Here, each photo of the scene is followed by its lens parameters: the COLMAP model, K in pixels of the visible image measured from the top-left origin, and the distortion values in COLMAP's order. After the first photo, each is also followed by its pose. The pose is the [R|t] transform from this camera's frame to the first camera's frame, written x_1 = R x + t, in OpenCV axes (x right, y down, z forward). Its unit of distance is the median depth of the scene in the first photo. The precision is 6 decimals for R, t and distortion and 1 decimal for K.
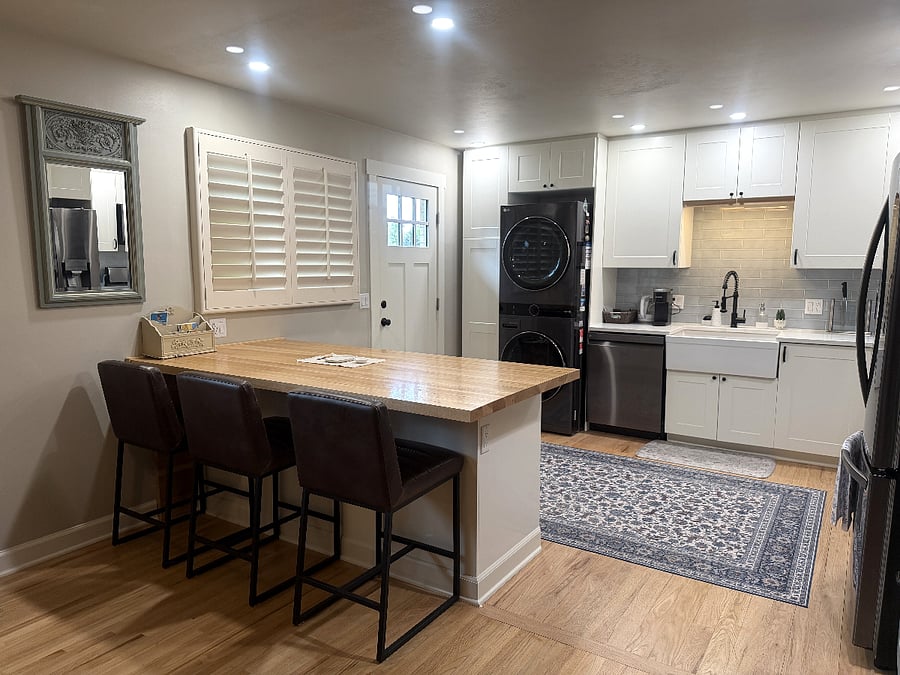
lens RADIAL K [[629.2, 0, 450.0], [0, 629.2, 337.5], [0, 0, 1]] dist [0.078301, -0.096360]
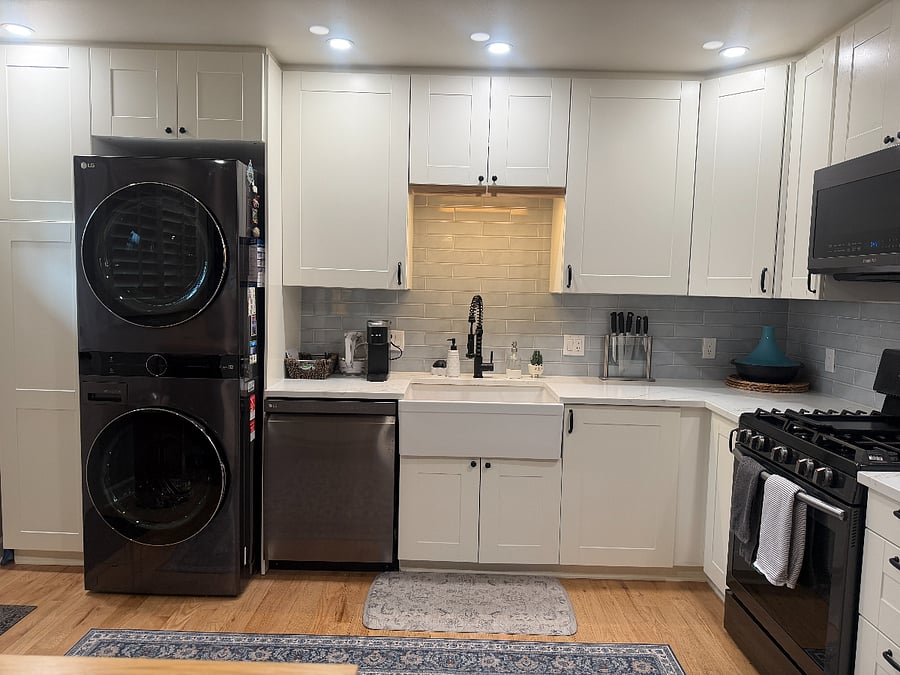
lens RADIAL K [[629.2, 0, 450.0], [0, 629.2, 337.5], [0, 0, 1]] dist [0.078301, -0.096360]
pose [[0.840601, -0.025487, 0.541055, 0.055700], [0.039843, 0.999096, -0.014838, -0.049141], [-0.540188, 0.034030, 0.840856, 0.441610]]
